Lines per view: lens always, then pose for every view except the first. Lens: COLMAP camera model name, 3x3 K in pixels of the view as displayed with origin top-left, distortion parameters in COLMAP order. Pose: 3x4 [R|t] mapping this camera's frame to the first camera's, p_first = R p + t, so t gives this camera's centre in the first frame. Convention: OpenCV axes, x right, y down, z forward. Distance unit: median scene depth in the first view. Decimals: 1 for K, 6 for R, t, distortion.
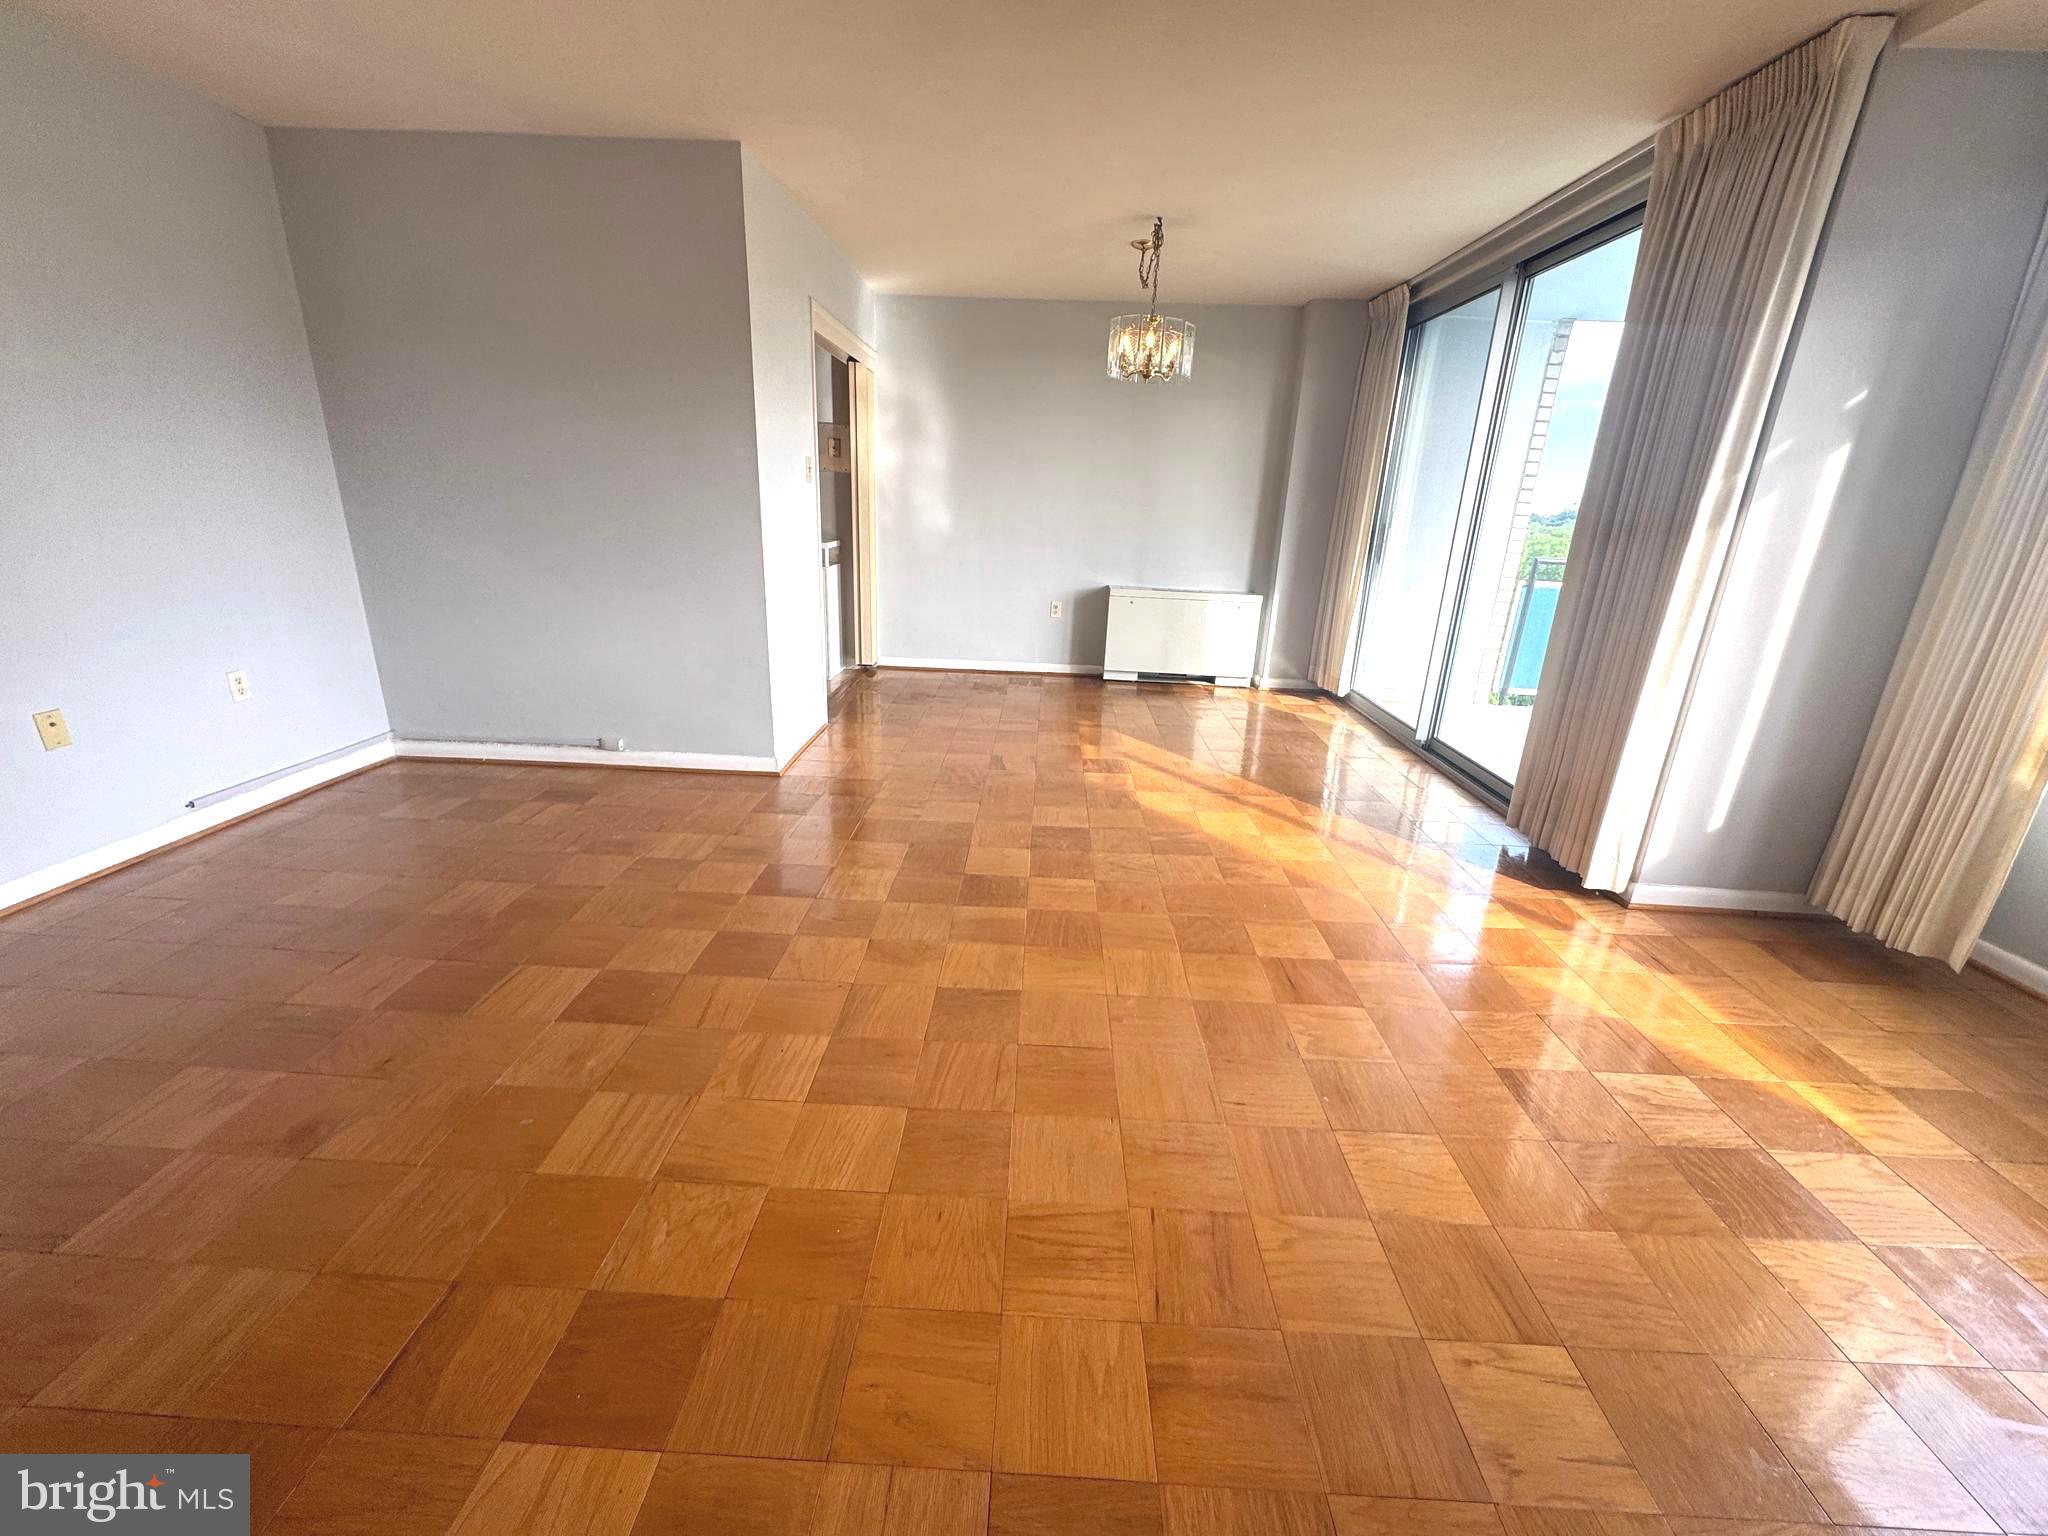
lens RADIAL K [[820.6, 0, 1023.4], [0, 820.6, 764.3], [0, 0, 1]] dist [-0.002673, 0.000867]
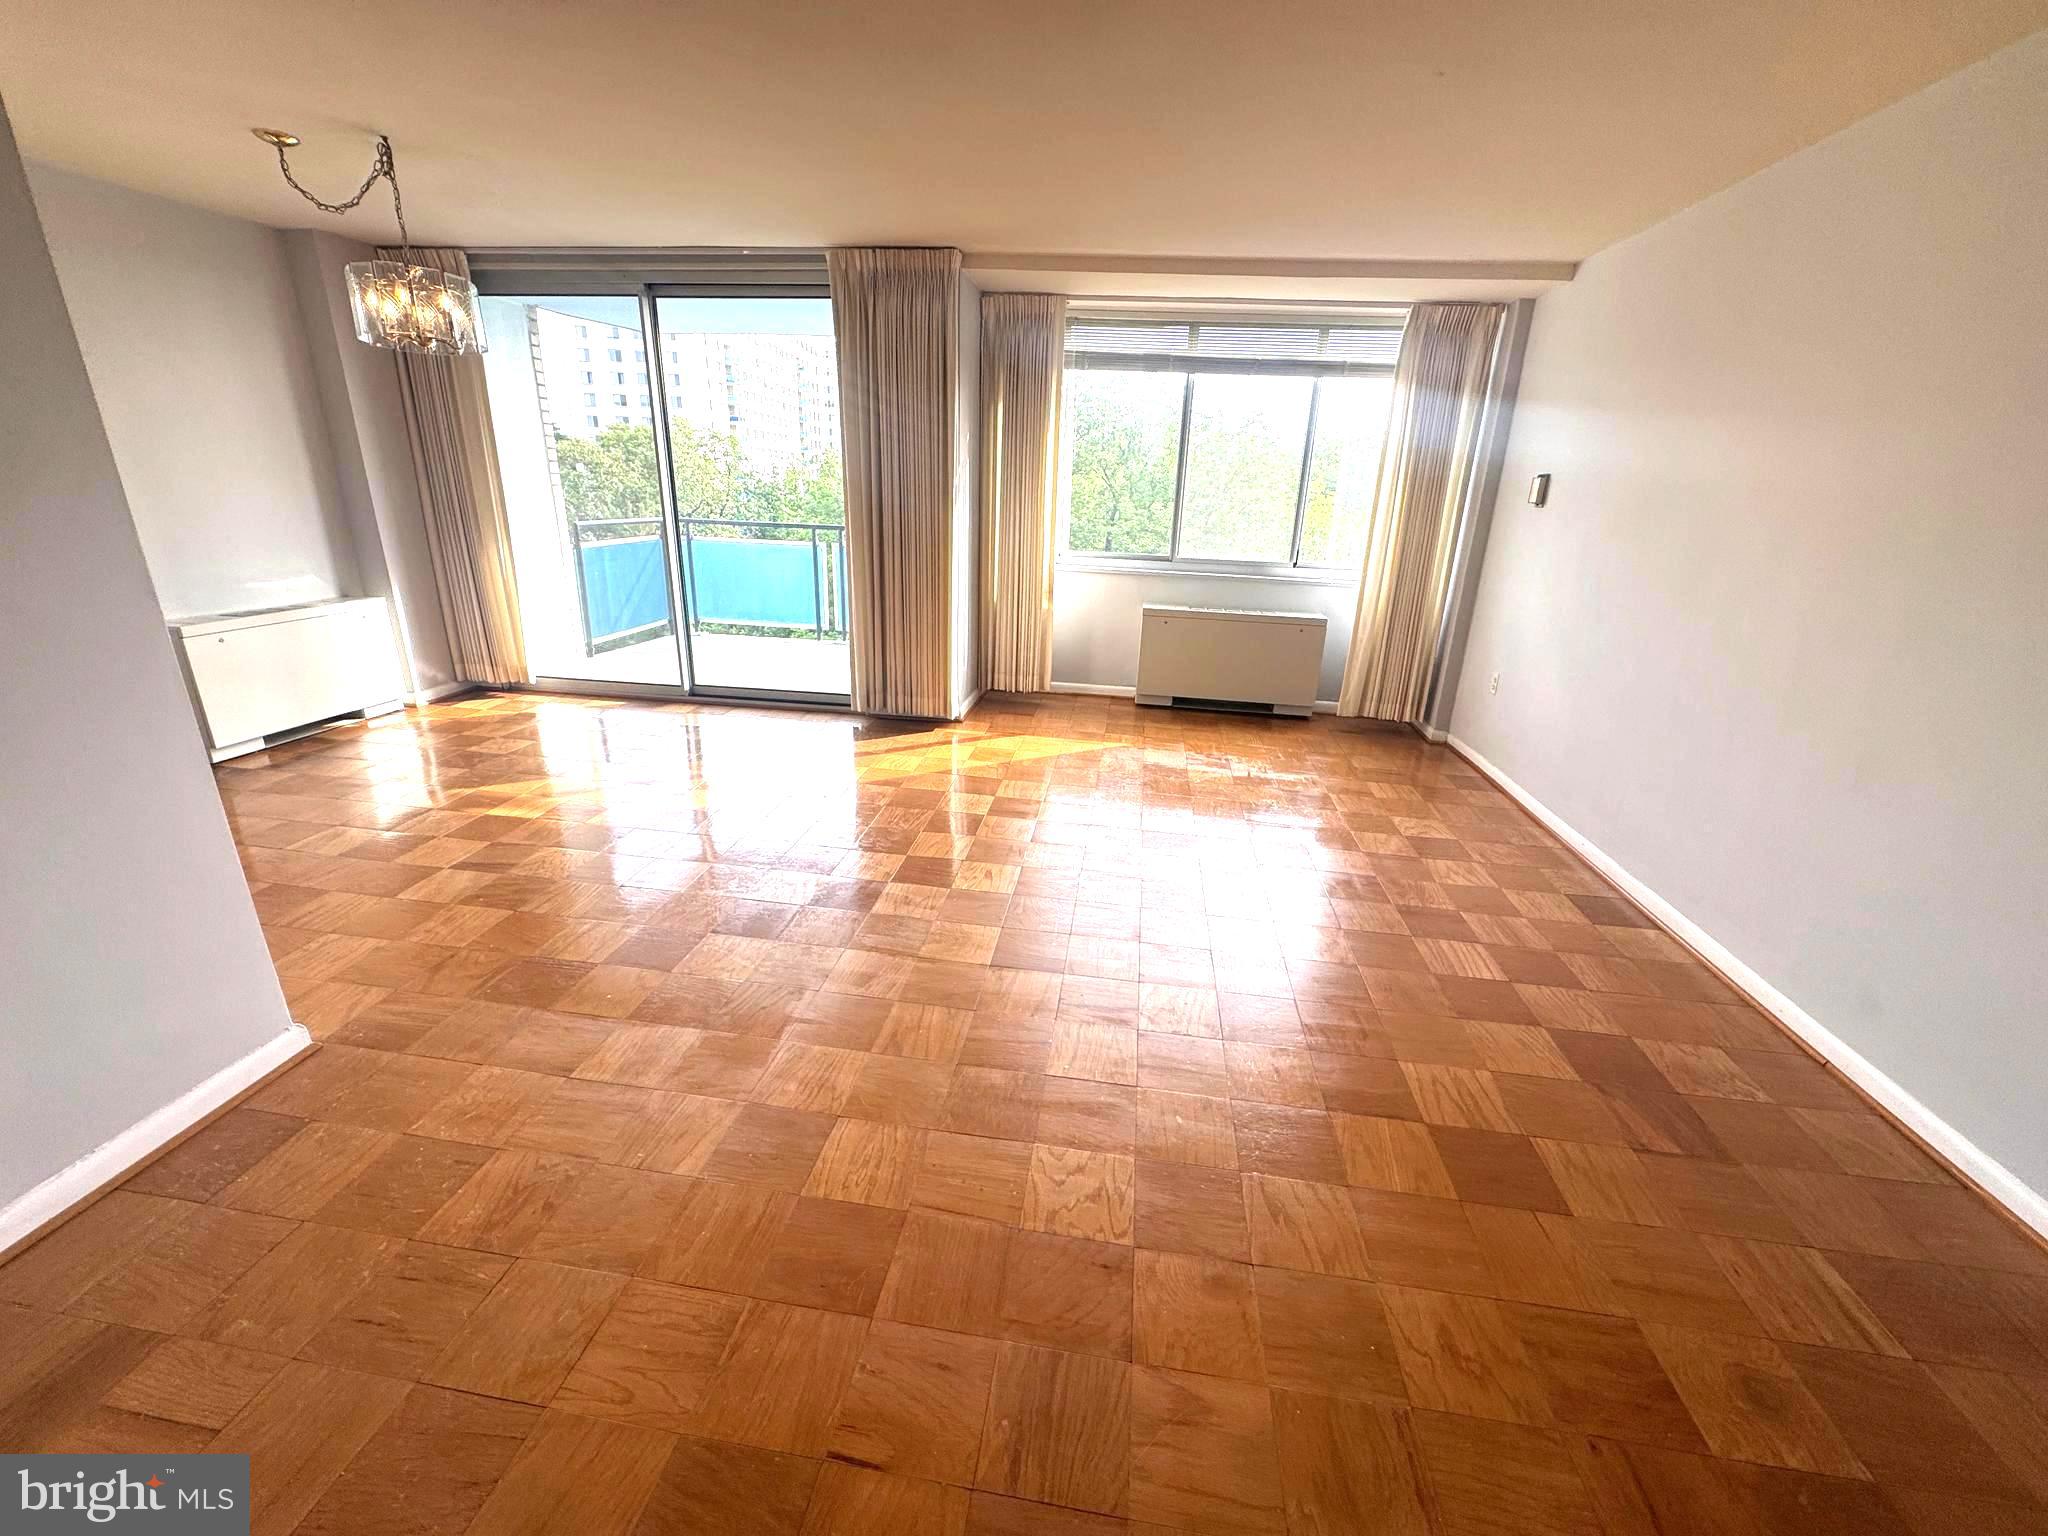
lens RADIAL K [[820.6, 0, 1023.7], [0, 820.6, 764.9], [0, 0, 1]] dist [-0.002673, 0.000867]
pose [[0.110744, -0.360007, 0.926354, -0.499631], [0.284782, 0.904496, 0.317467, -0.143751], [-0.952174, 0.228651, 0.202691, 0.286277]]
